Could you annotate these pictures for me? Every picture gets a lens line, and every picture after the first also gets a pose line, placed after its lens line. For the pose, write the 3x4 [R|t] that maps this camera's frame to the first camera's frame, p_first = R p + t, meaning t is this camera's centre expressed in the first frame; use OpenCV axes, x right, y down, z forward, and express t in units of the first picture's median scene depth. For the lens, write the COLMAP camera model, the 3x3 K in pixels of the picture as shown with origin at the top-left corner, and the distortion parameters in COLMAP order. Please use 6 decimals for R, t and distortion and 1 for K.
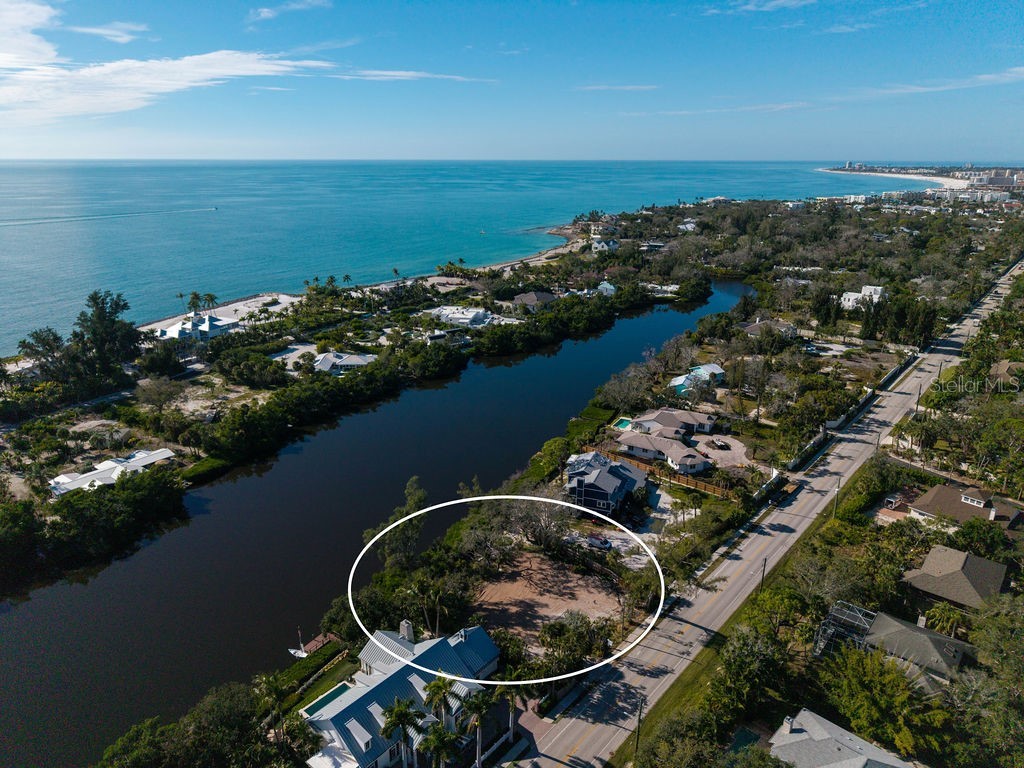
lens RADIAL K [[696.7, 0, 498.8], [0, 696.7, 381.5], [0, 0, 1]] dist [0.000723, -0.000310]
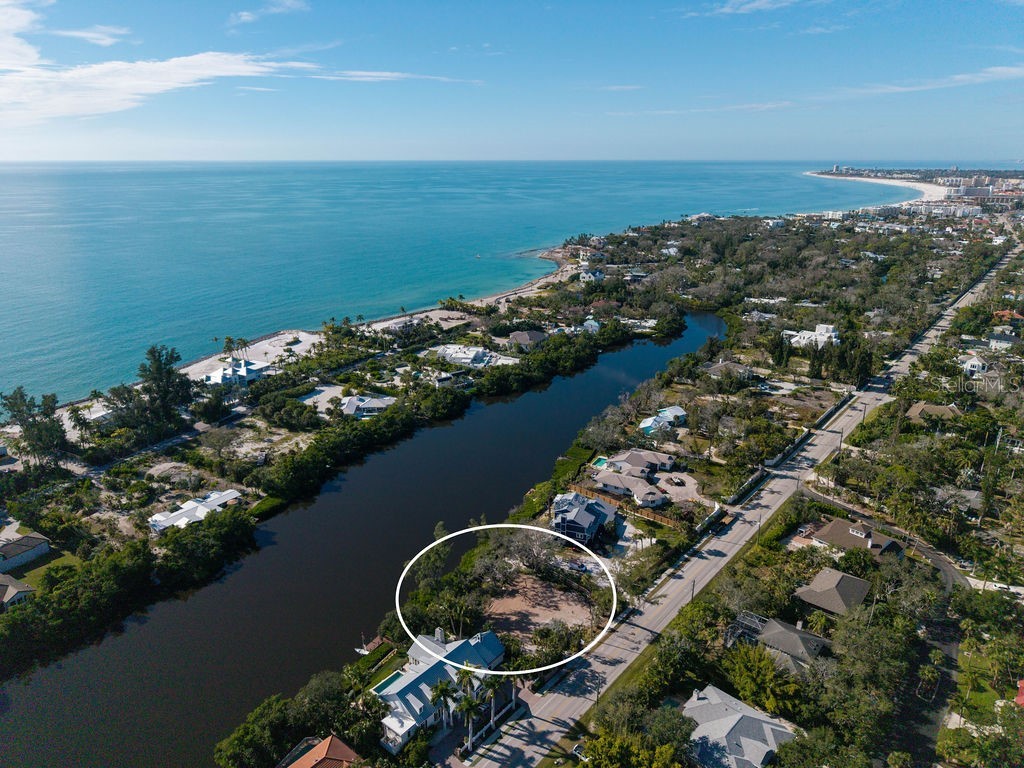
lens RADIAL K [[696.7, 0, 498.8], [0, 696.7, 381.5], [0, 0, 1]] dist [0.000723, -0.000310]
pose [[0.999938, -0.005915, 0.009485, -0.012347], [0.005905, 0.999982, 0.001097, -0.094819], [-0.009492, -0.001041, 0.999954, -0.250502]]
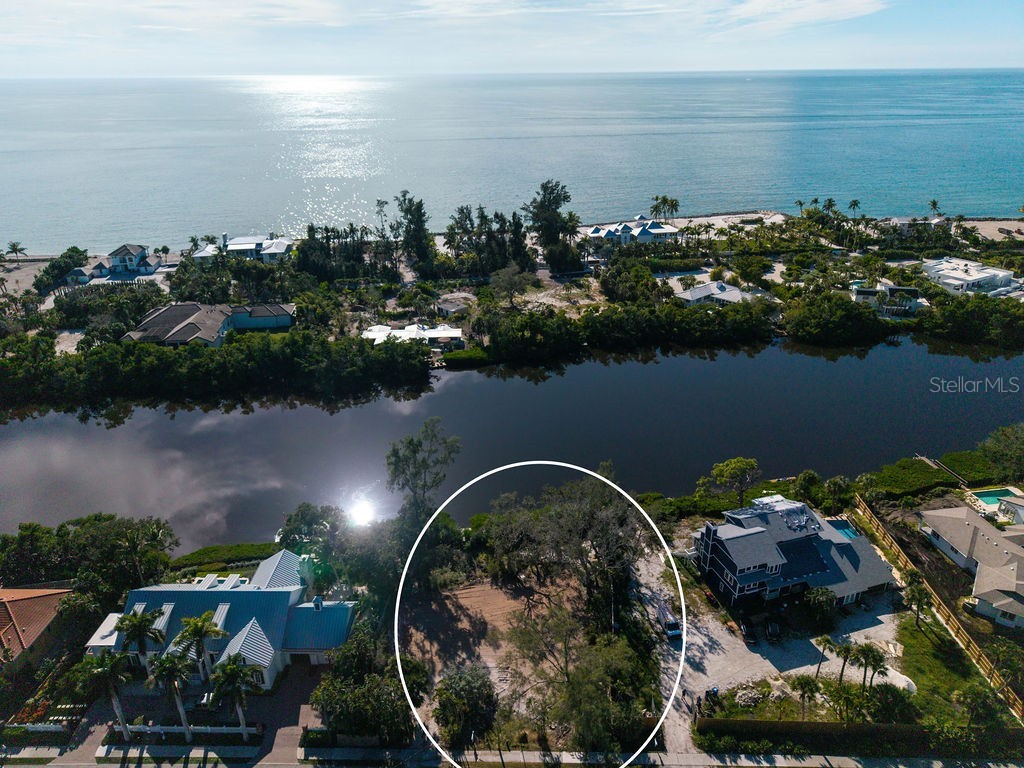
lens RADIAL K [[696.7, 0, 498.8], [0, 696.7, 381.5], [0, 0, 1]] dist [0.000723, -0.000310]
pose [[0.626803, 0.308833, -0.715360, 0.339701], [-0.226209, 0.950680, 0.212220, -0.065890], [0.745619, 0.028801, 0.665750, 0.339042]]
